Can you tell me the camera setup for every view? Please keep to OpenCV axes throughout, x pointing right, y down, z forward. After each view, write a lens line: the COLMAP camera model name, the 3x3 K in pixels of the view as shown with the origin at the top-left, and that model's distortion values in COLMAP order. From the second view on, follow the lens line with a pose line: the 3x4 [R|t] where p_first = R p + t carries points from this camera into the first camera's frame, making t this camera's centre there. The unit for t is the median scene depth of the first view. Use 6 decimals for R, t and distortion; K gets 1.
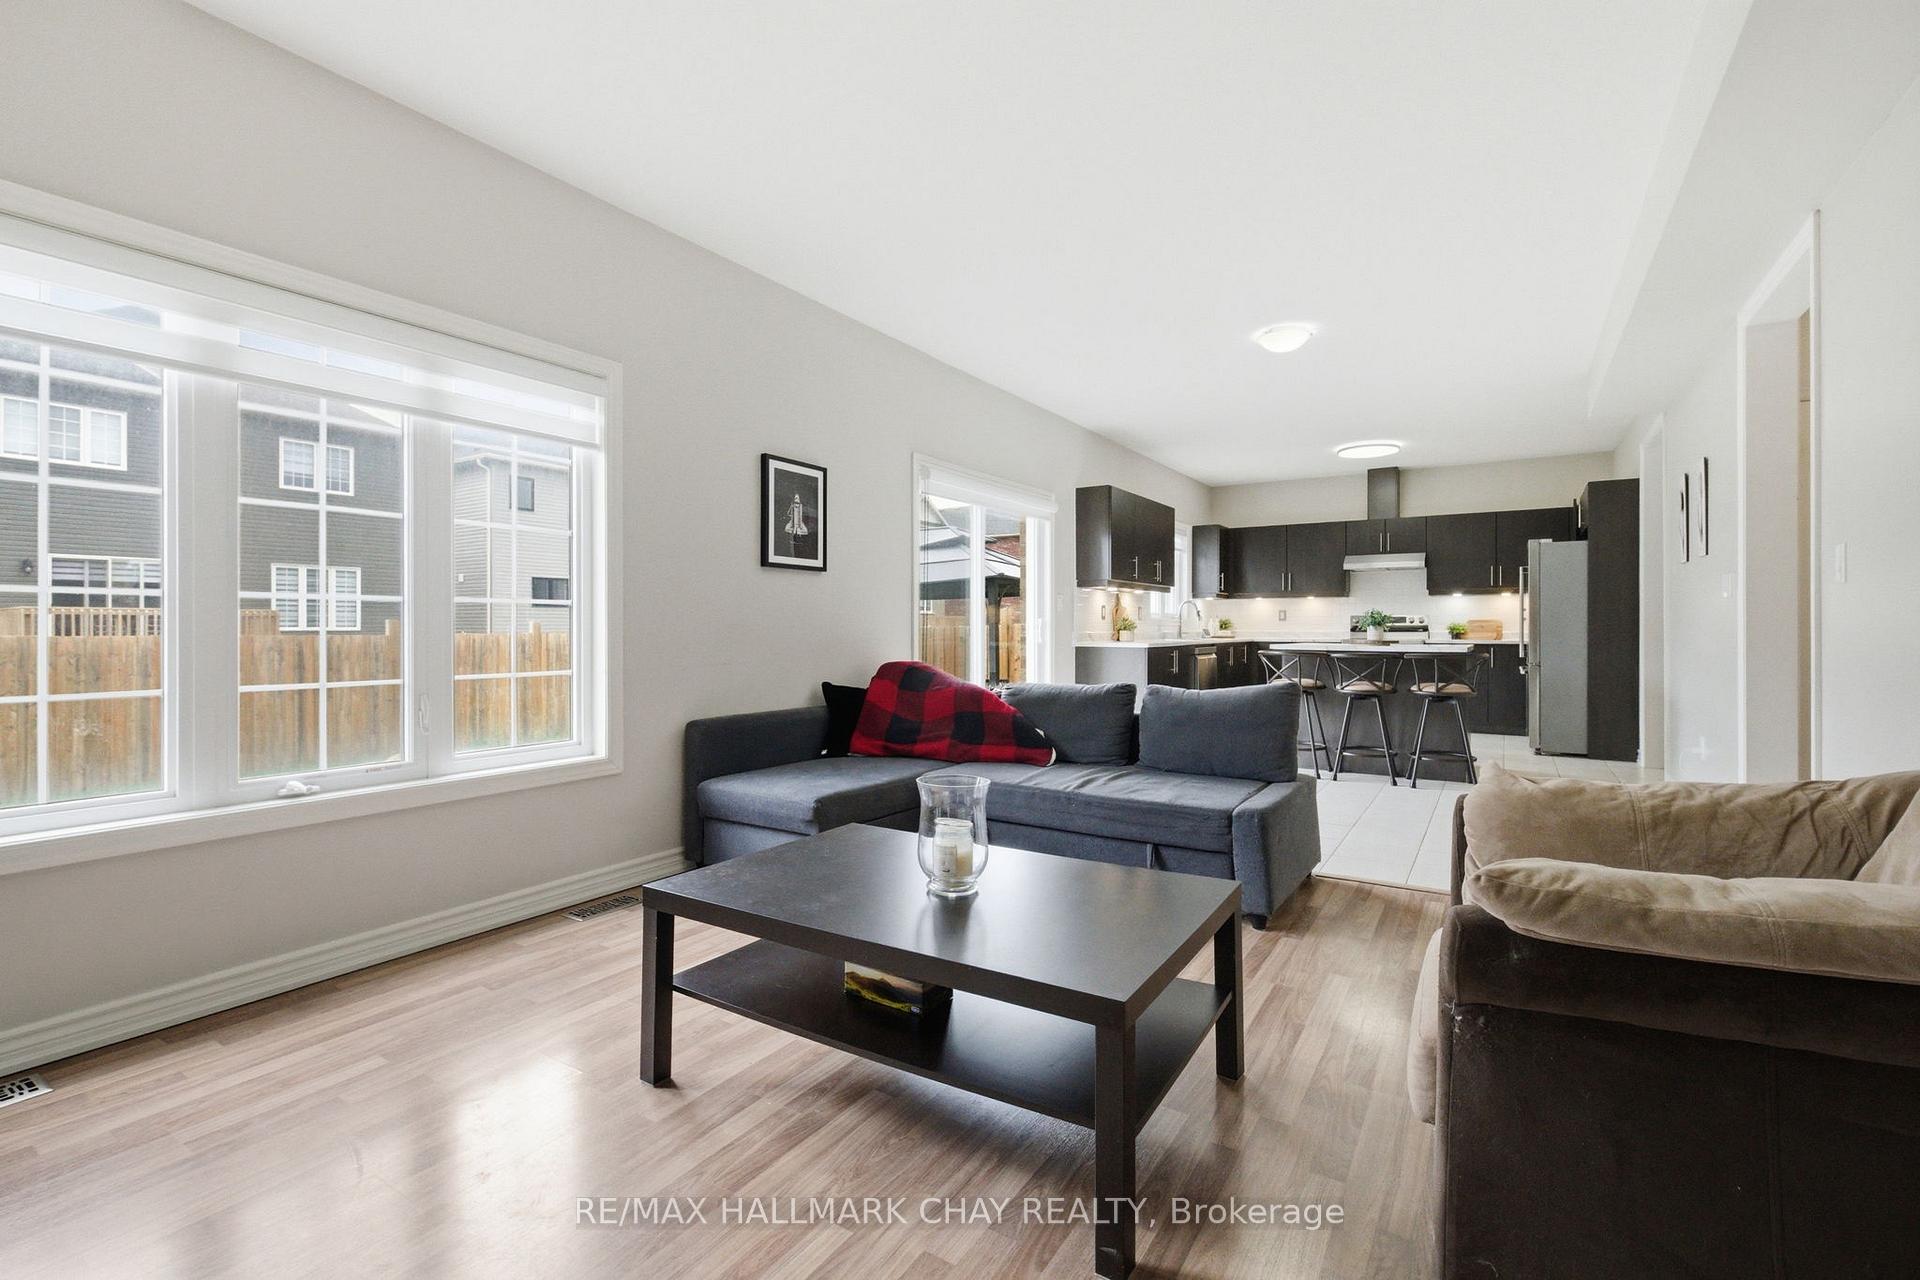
lens RADIAL K [[851.6, 0, 953.3], [0, 851.6, 629.6], [0, 0, 1]] dist [0.005901, -0.000051]
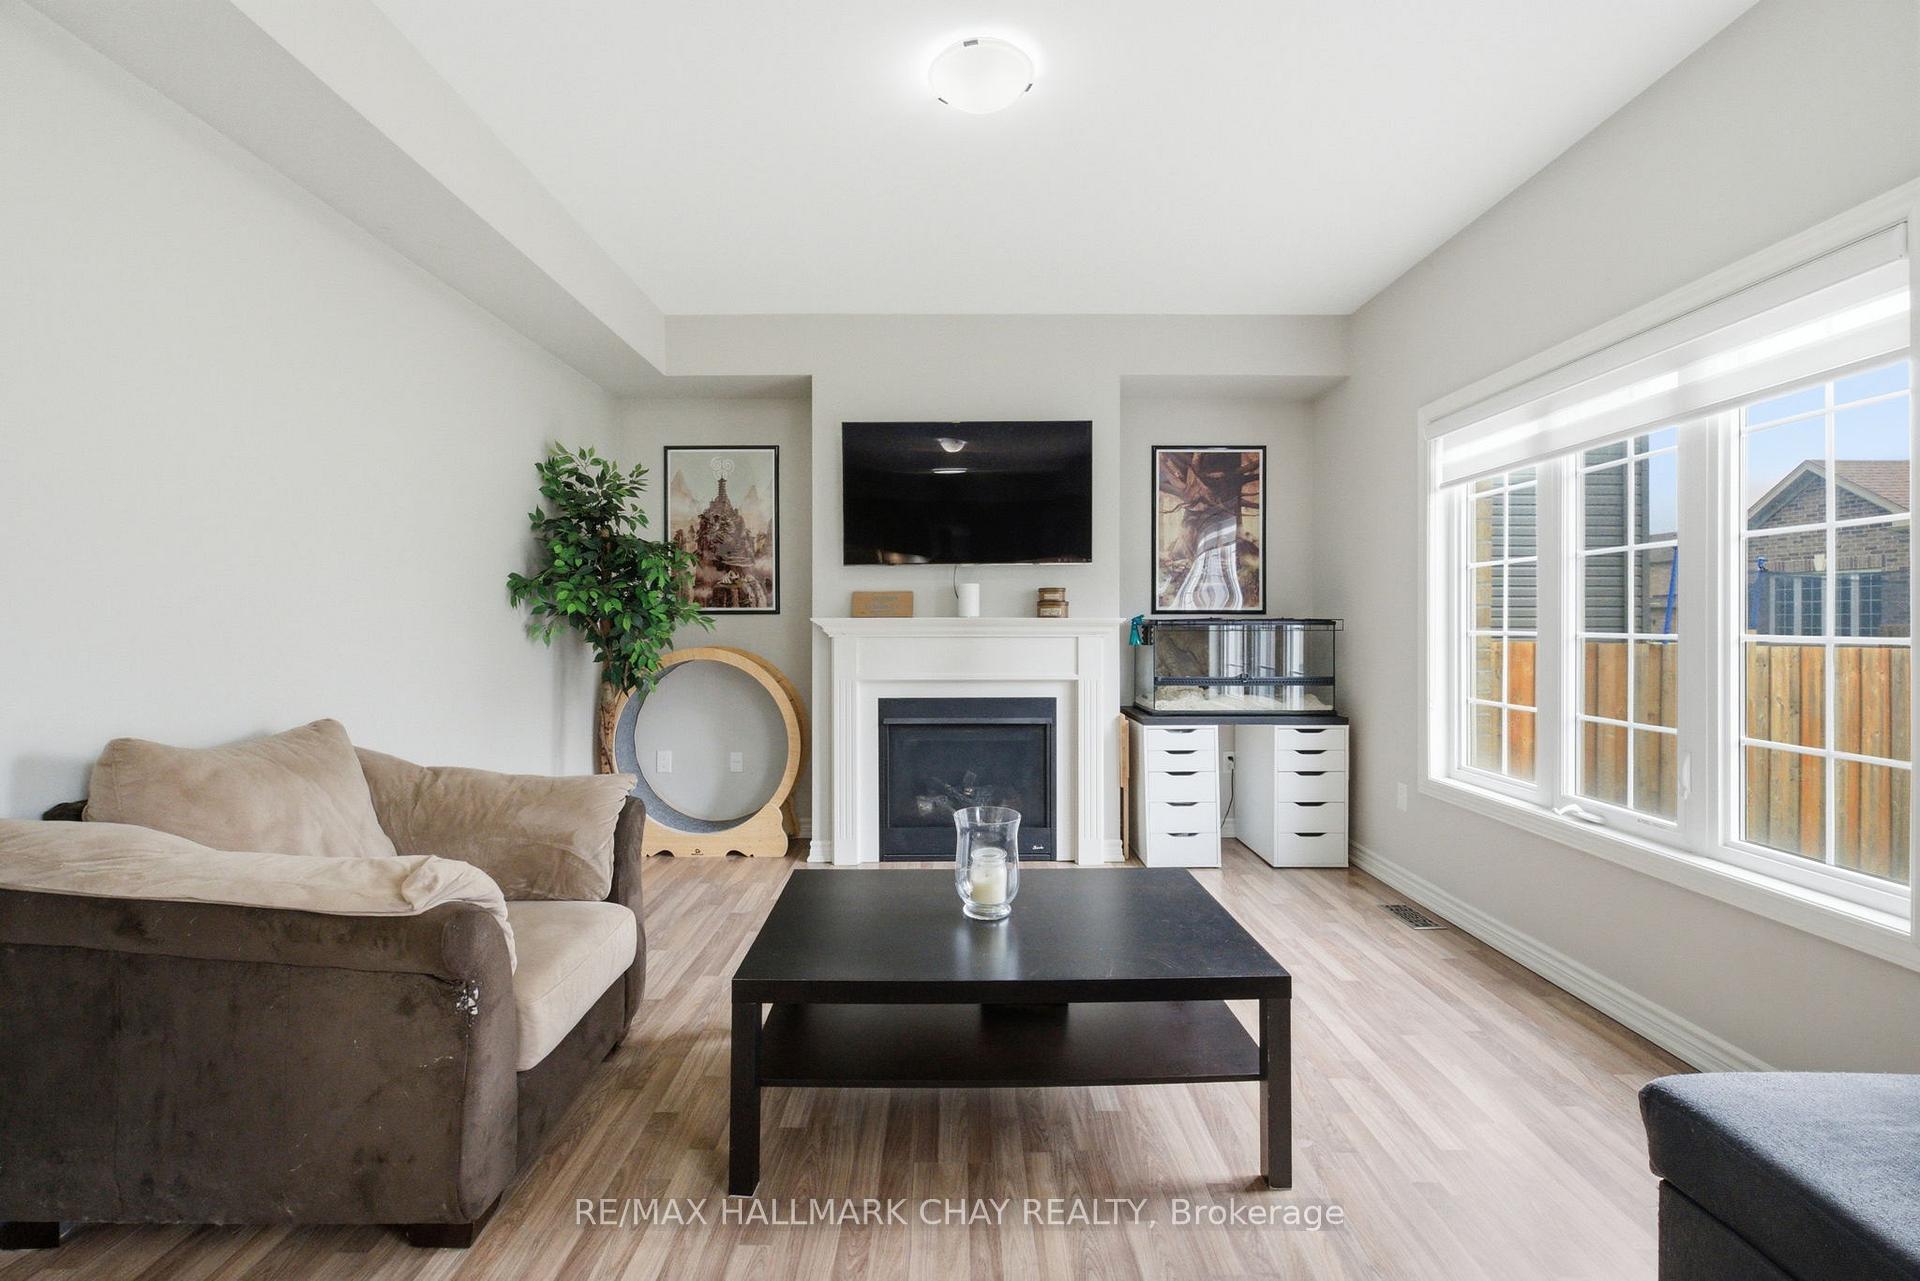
lens RADIAL K [[851.6, 0, 952.0], [0, 851.6, 628.0], [0, 0, 1]] dist [0.005901, -0.000051]
pose [[-0.839368, 0.000948, -0.543563, 0.139065], [-0.002801, 0.999978, 0.006069, -0.015012], [0.543556, 0.006616, -0.839347, 0.413424]]
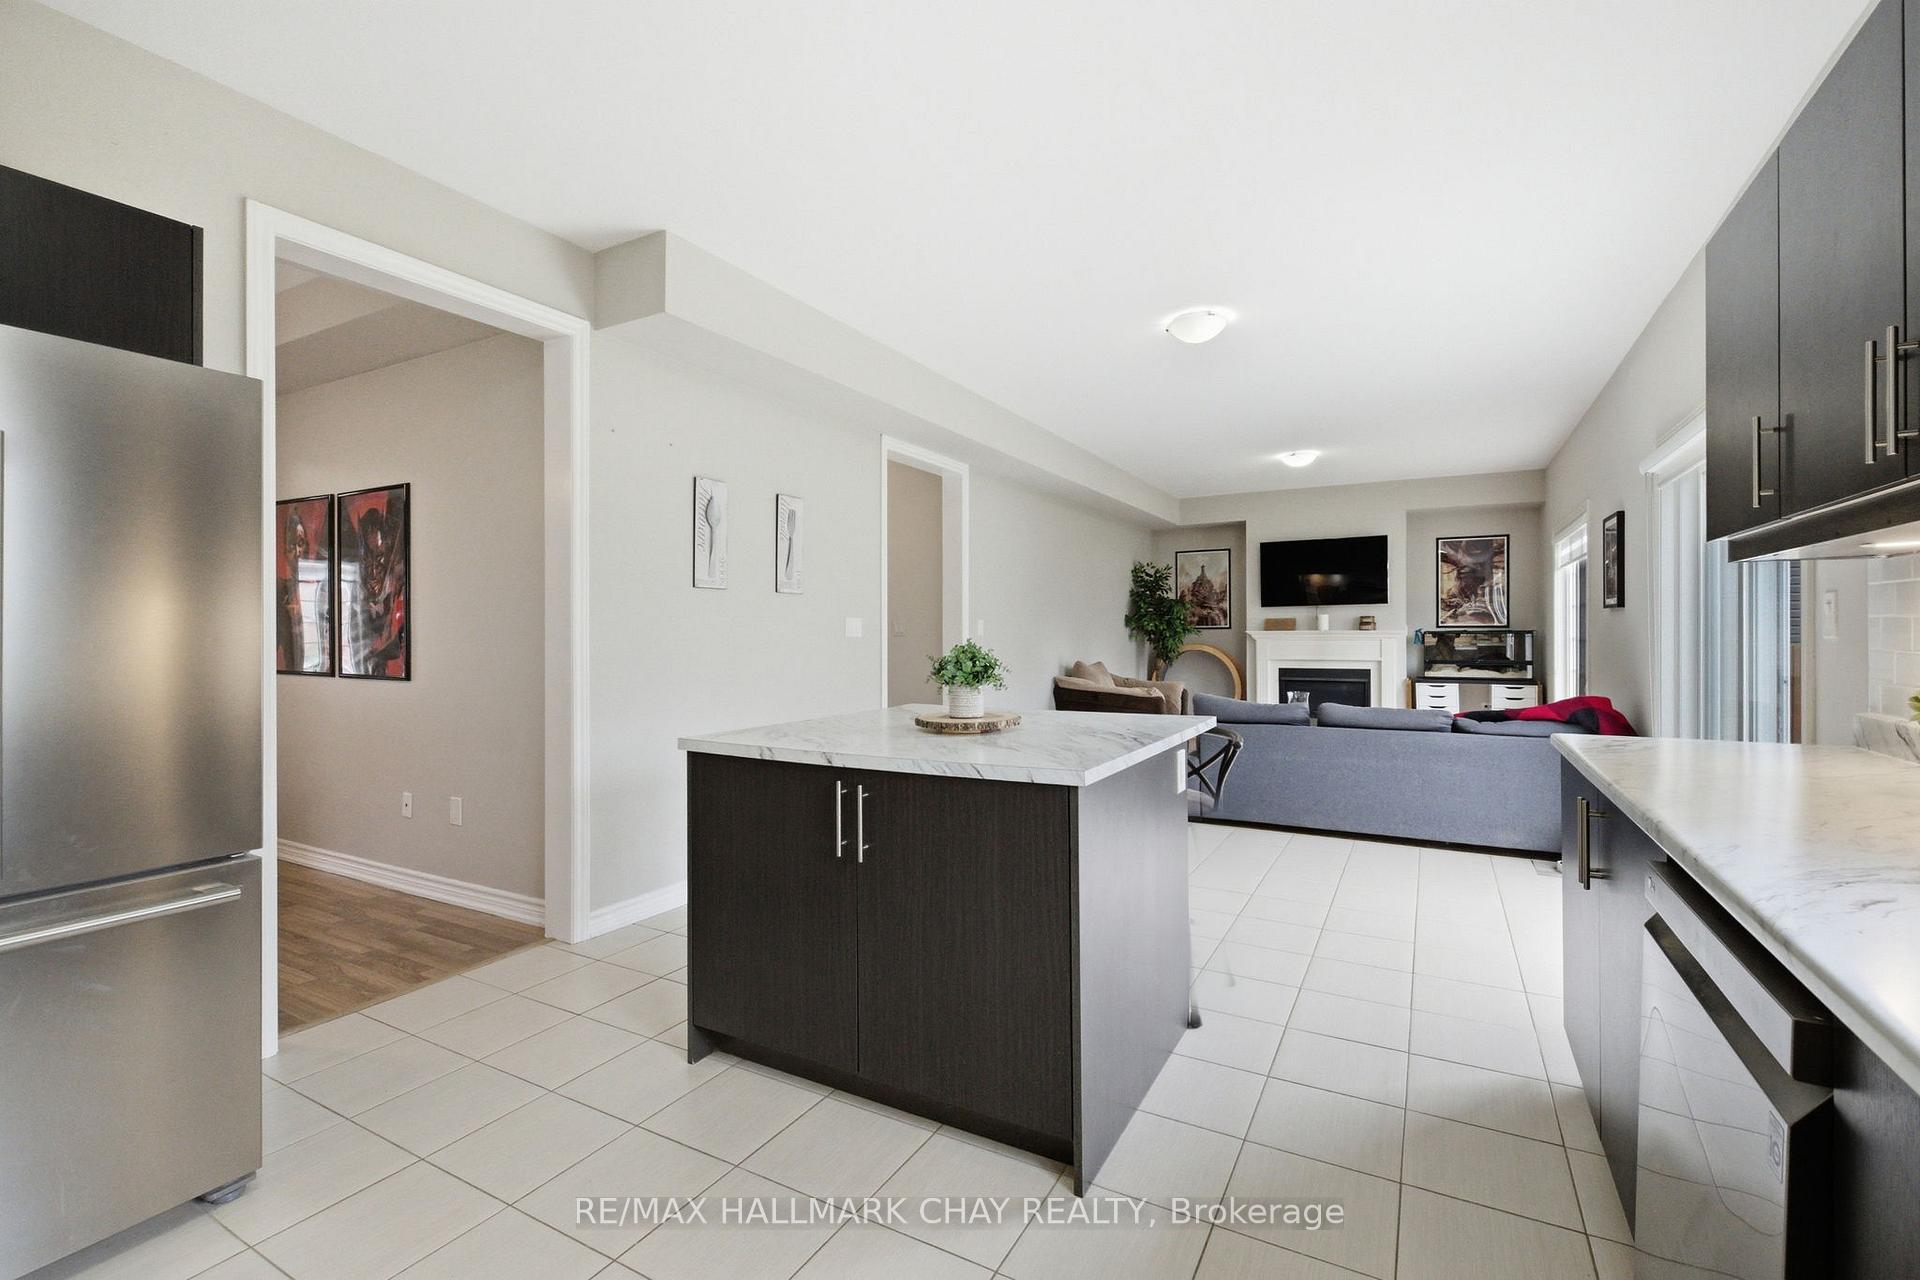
lens RADIAL K [[851.6, 0, 943.6], [0, 851.6, 635.6], [0, 0, 1]] dist [0.005901, -0.000051]
pose [[-0.998586, 0.002233, -0.053111, 0.303659], [0.001872, 0.999975, 0.006850, -0.018211], [0.053125, 0.006741, -0.998565, 0.824210]]
